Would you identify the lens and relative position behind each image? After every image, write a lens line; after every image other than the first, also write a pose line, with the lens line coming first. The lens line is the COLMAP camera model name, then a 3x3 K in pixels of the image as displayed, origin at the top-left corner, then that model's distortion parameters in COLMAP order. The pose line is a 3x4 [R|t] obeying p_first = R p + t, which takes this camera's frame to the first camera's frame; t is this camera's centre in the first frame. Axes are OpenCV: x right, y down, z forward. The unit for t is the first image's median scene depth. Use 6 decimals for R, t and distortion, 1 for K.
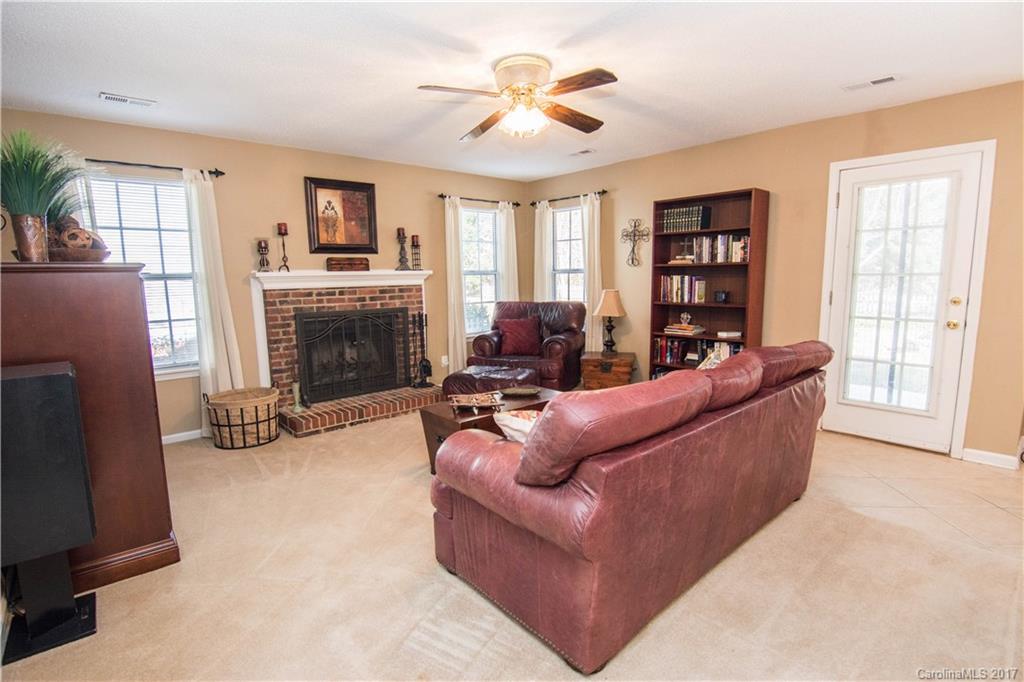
lens RADIAL K [[497.4, 0, 510.7], [0, 497.4, 343.0], [0, 0, 1]] dist [-0.004505, -0.008445]
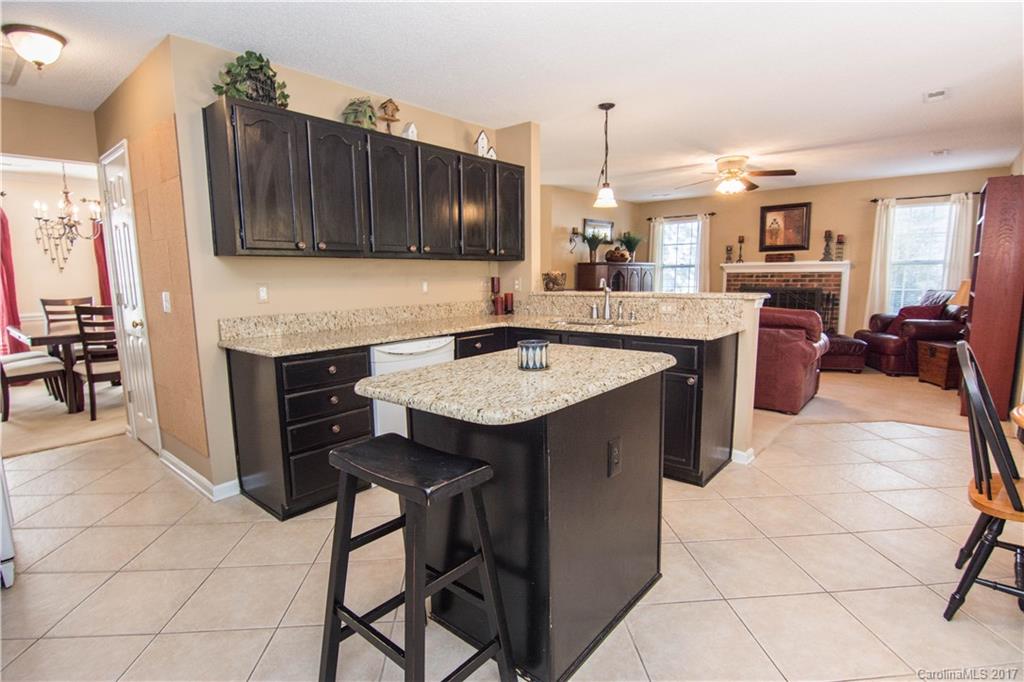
lens RADIAL K [[497.4, 0, 511.3], [0, 497.4, 344.7], [0, 0, 1]] dist [-0.004505, -0.008445]
pose [[0.161803, 0.152829, -0.974917, 1.059474], [-0.125209, 0.983130, 0.133336, 0.008014], [0.978848, 0.100494, 0.178209, -0.080103]]
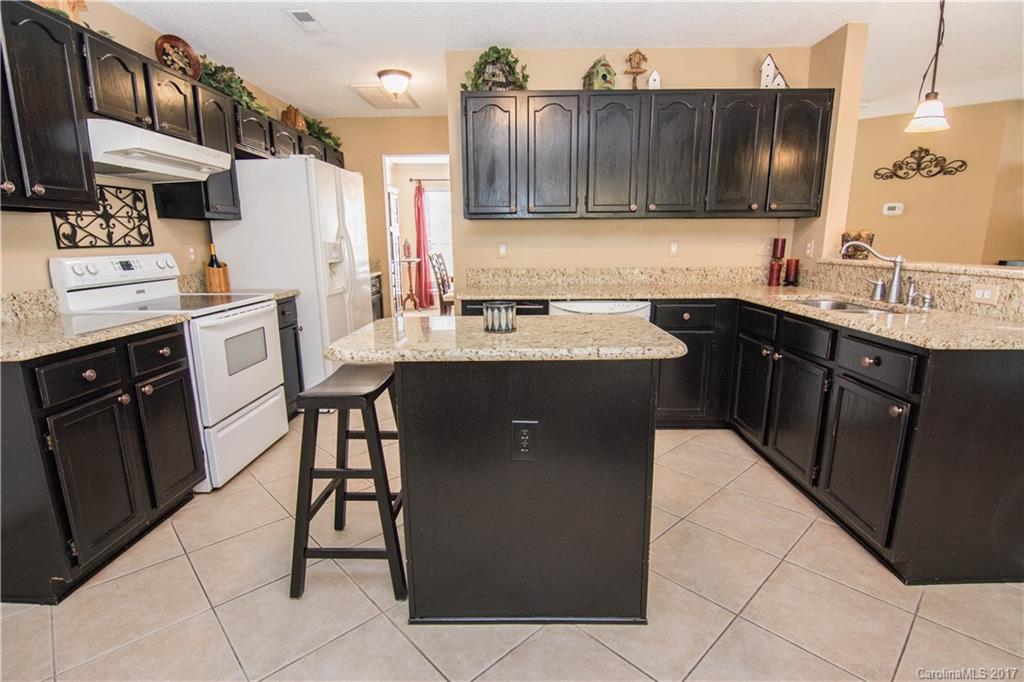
lens RADIAL K [[496.5, 0, 516.8], [0, 496.5, 344.4], [0, 0, 1]] dist [-0.010864, -0.003910]
pose [[-0.656072, 0.174016, -0.734363, 0.975381], [-0.086898, 0.949164, 0.302549, -0.023314], [0.749679, 0.262309, -0.607598, 0.196636]]
